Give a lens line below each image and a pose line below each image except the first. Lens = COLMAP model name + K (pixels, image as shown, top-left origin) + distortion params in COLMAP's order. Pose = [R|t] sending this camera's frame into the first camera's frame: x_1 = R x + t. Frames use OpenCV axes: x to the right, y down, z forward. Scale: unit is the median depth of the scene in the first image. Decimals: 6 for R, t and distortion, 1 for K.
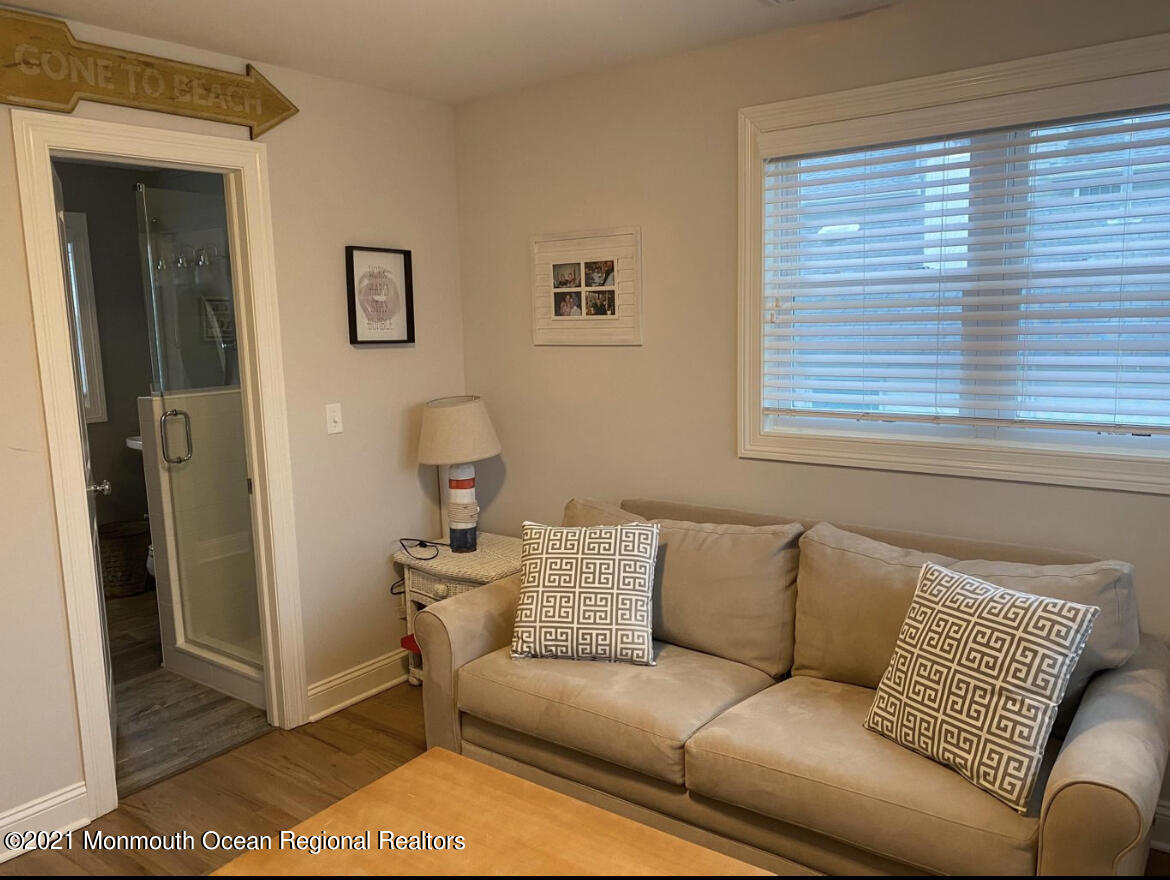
lens RADIAL K [[891.7, 0, 585.0], [0, 891.7, 440.0], [0, 0, 1]] dist [0.072190, -0.153840]
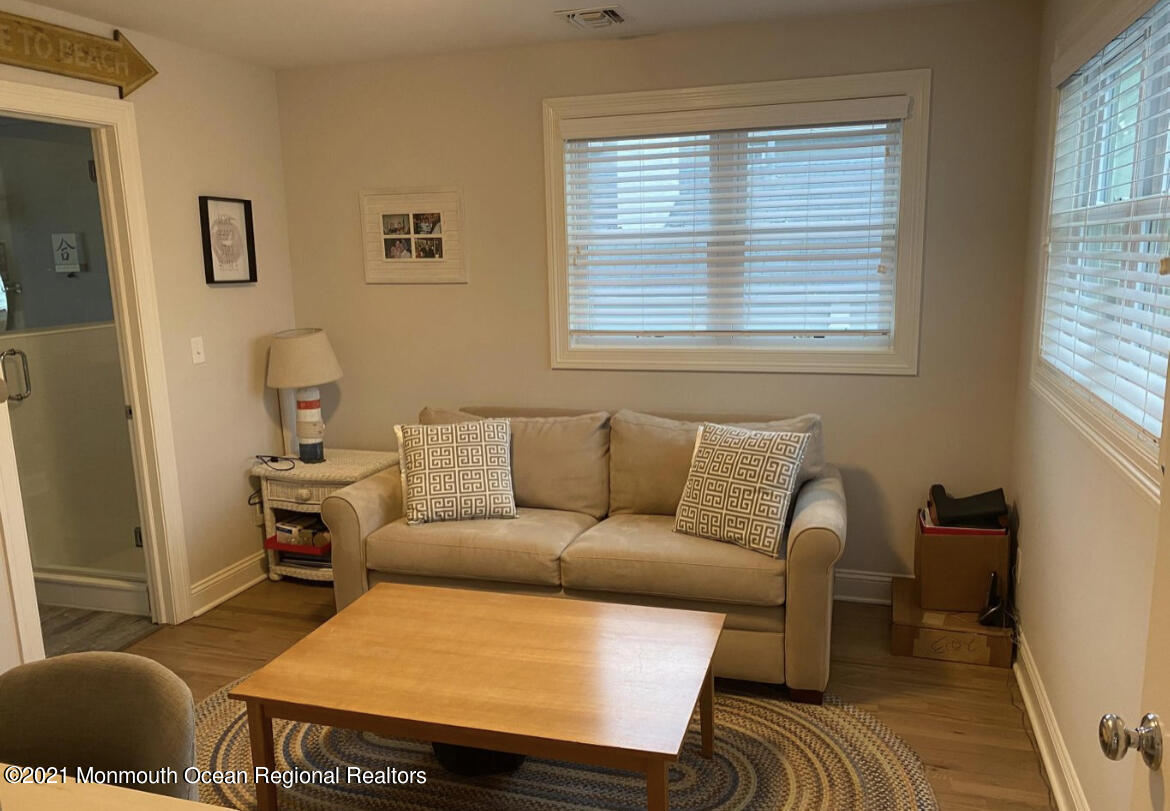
lens RADIAL K [[889.2, 0, 583.4], [0, 889.2, 445.6], [0, 0, 1]] dist [0.050432, -0.090790]
pose [[0.940756, -0.067889, 0.332218, -0.247327], [0.045166, 0.996111, 0.075656, 0.039245], [-0.336062, -0.056169, 0.940163, -0.277535]]
